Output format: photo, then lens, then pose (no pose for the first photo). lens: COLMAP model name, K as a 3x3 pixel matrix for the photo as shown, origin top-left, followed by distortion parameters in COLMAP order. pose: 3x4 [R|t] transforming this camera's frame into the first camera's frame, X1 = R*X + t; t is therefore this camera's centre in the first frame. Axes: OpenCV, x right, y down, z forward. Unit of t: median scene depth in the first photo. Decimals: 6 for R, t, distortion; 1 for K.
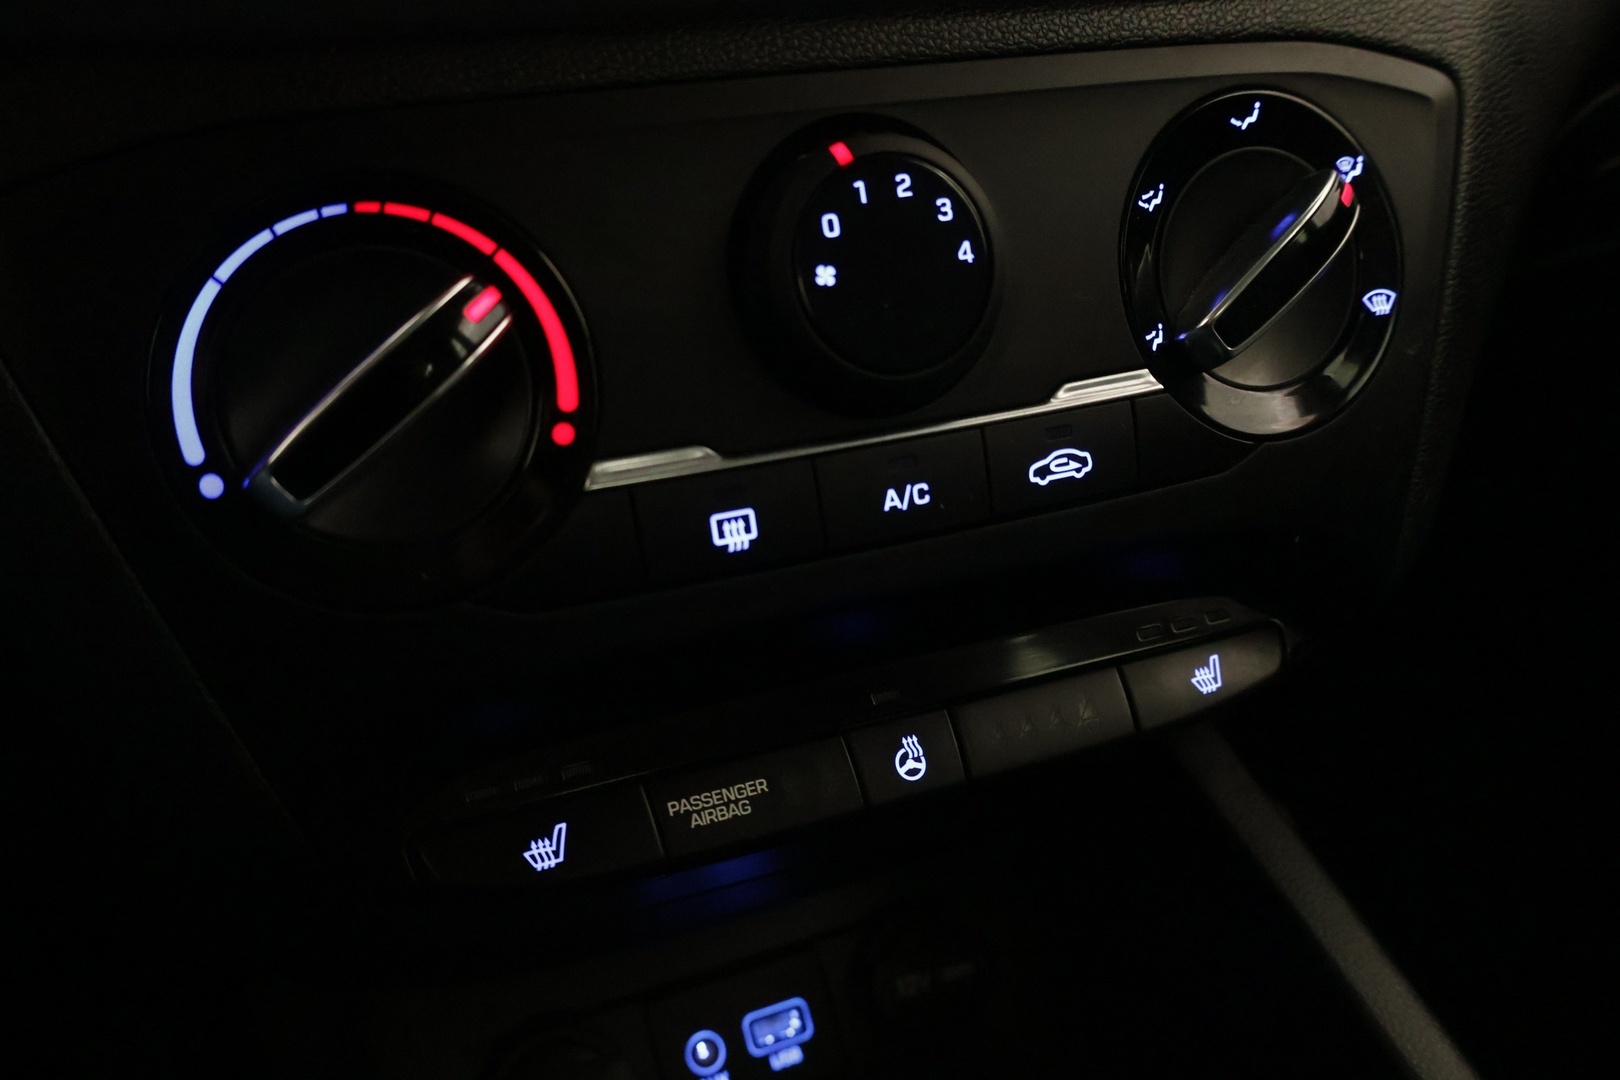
lens RADIAL K [[1465.4, 0, 813.1], [0, 1465.4, 536.6], [0, 0, 1]] dist [0.033215, 0.000000]
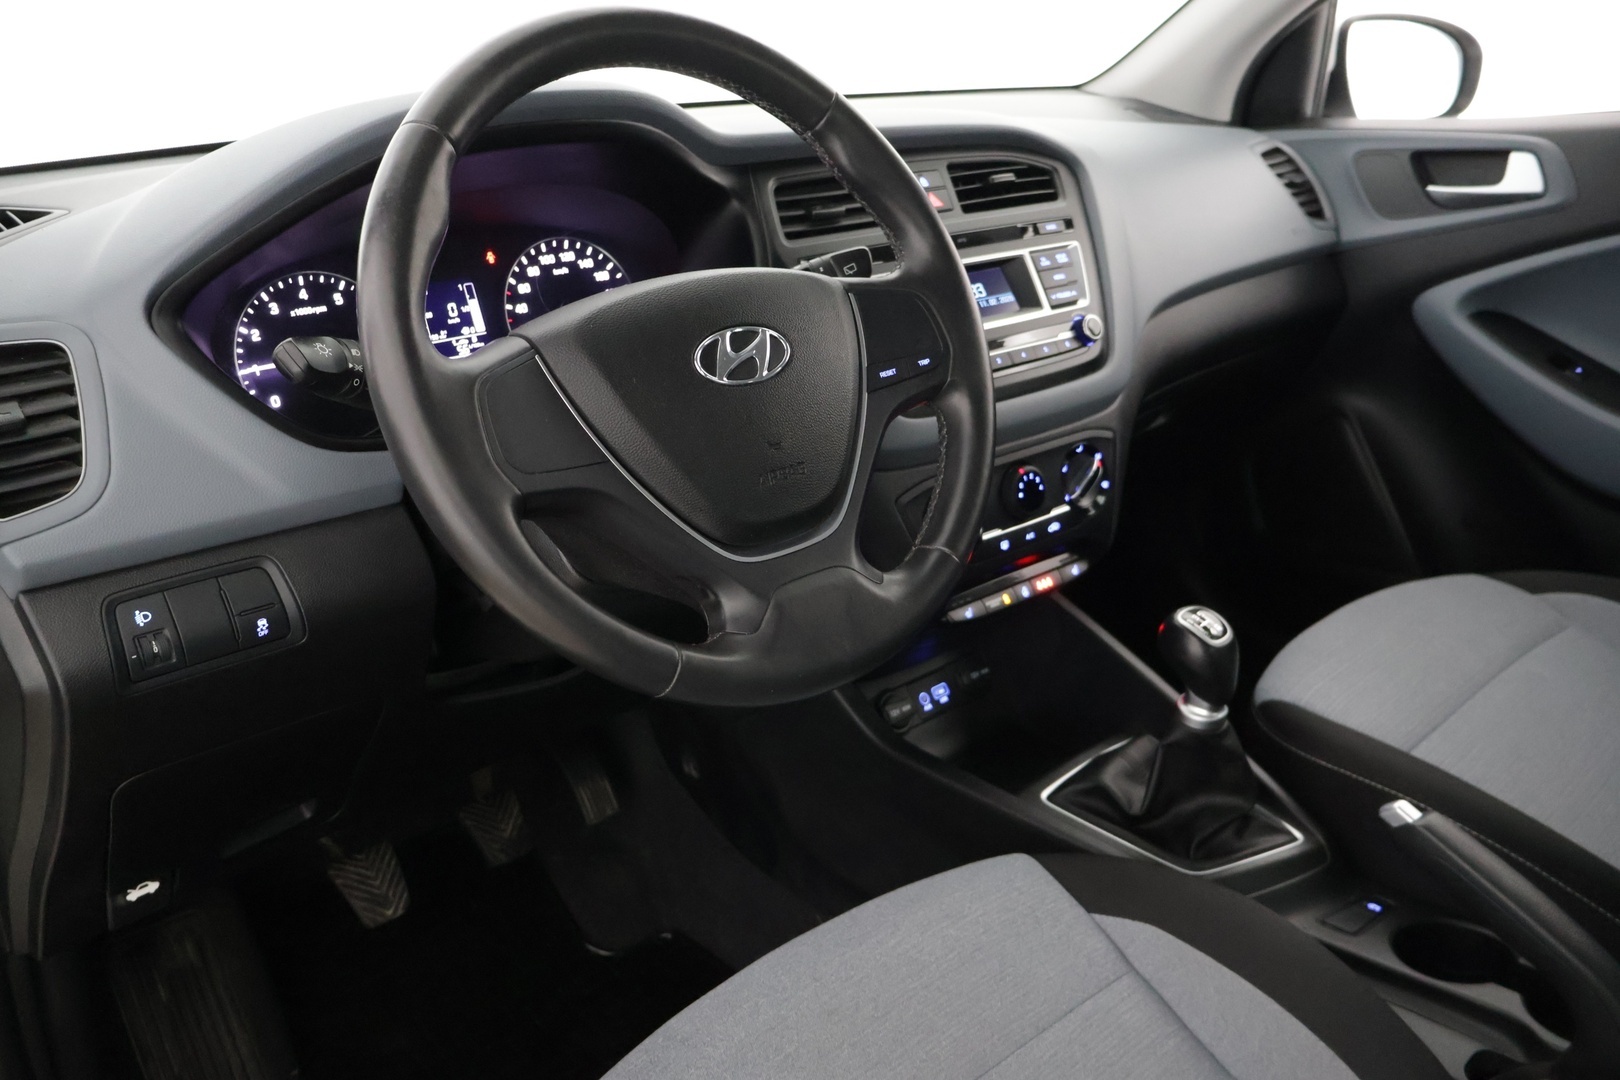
lens RADIAL K [[1316.6, 0, 818.1], [0, 1316.6, 536.7], [0, 0, 1]] dist [-0.000699, 0.003931]
pose [[0.954537, -0.075638, 0.288338, -1.945461], [0.074938, 0.997097, 0.013484, -0.141673], [-0.288520, 0.008737, 0.957434, -3.116335]]
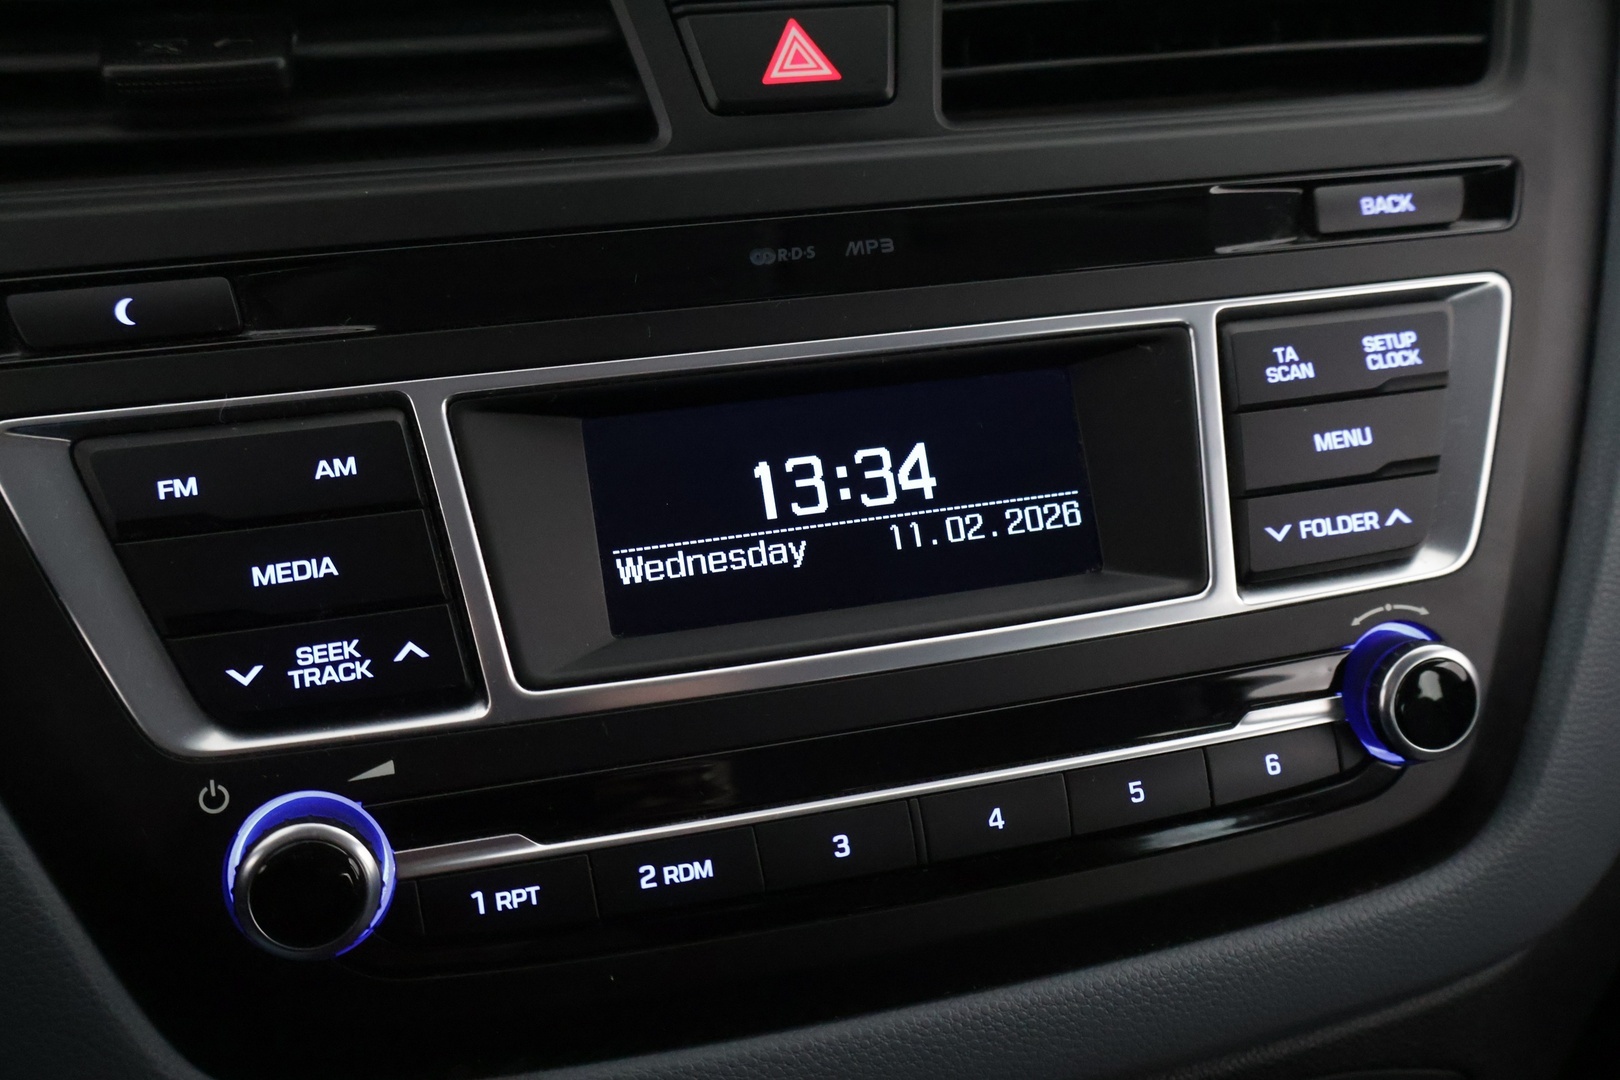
lens RADIAL K [[1638.1, 0, 811.7], [0, 1638.1, 529.3], [0, 0, 1]] dist [0.017989, 0.000000]
pose [[0.991355, 0.110893, -0.070124, -0.016558], [-0.099776, 0.984250, 0.145934, -1.025722], [0.085202, -0.137676, 0.986806, -0.237173]]
